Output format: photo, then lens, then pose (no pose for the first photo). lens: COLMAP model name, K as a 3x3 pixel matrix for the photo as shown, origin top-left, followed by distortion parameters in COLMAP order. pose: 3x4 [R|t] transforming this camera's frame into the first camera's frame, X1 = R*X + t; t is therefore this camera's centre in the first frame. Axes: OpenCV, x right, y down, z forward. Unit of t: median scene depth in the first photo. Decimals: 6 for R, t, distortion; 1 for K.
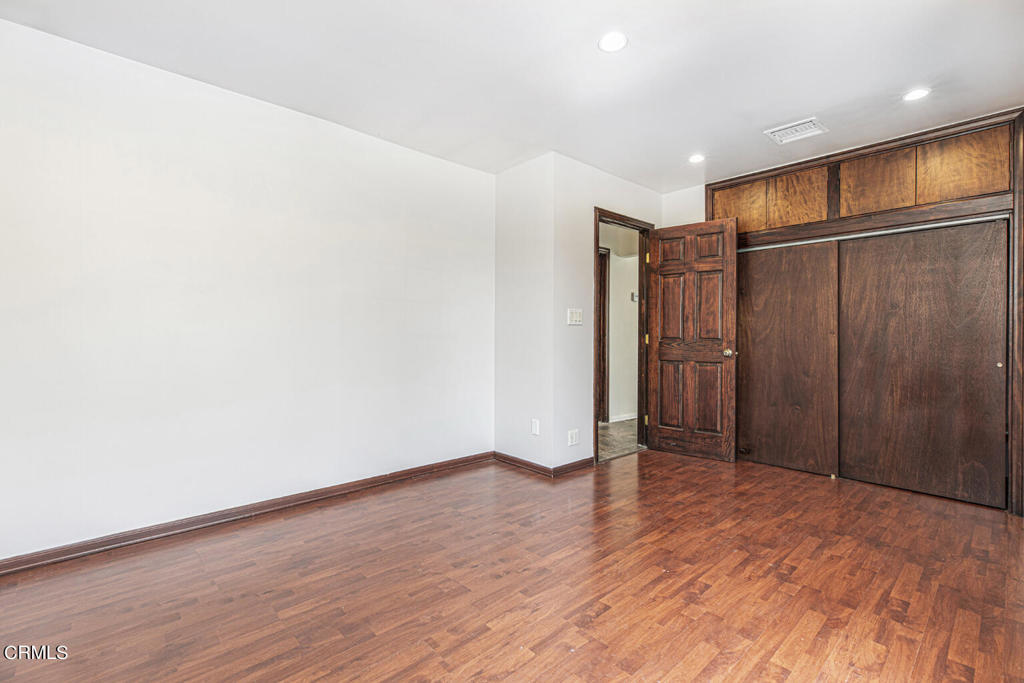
lens RADIAL K [[466.0, 0, 518.9], [0, 466.0, 339.3], [0, 0, 1]] dist [0.000544, -0.000028]
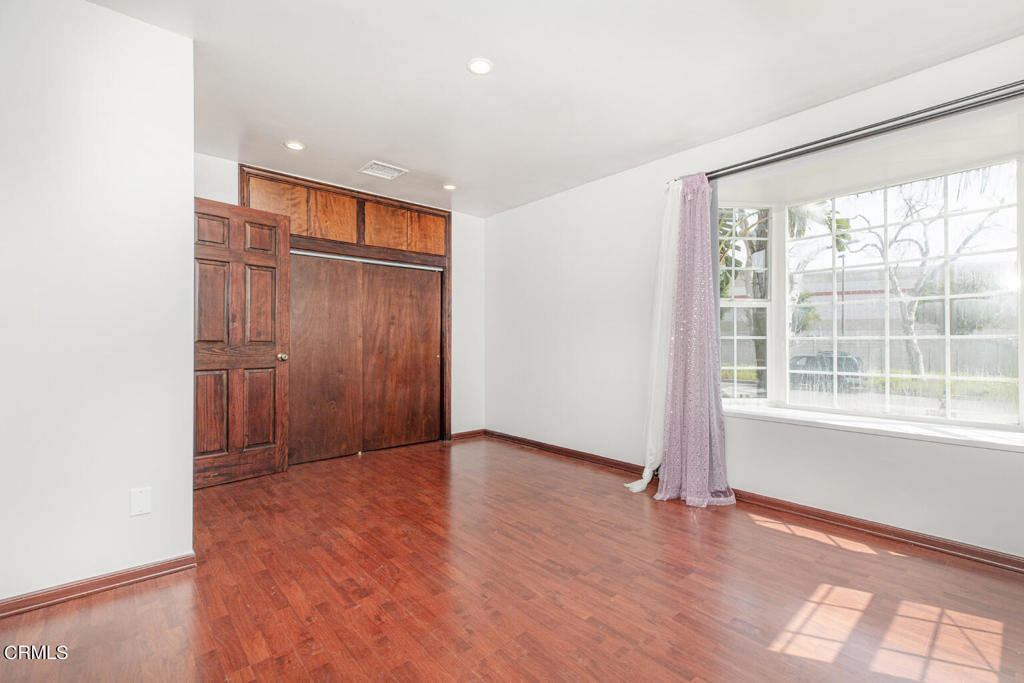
lens RADIAL K [[466.0, 0, 518.9], [0, 466.0, 339.3], [0, 0, 1]] dist [0.000544, -0.000028]
pose [[0.003646, 0.000376, 0.999993, -0.563094], [0.004251, 0.999991, -0.000391, -0.003972], [-0.999984, 0.004252, 0.003644, 0.581845]]
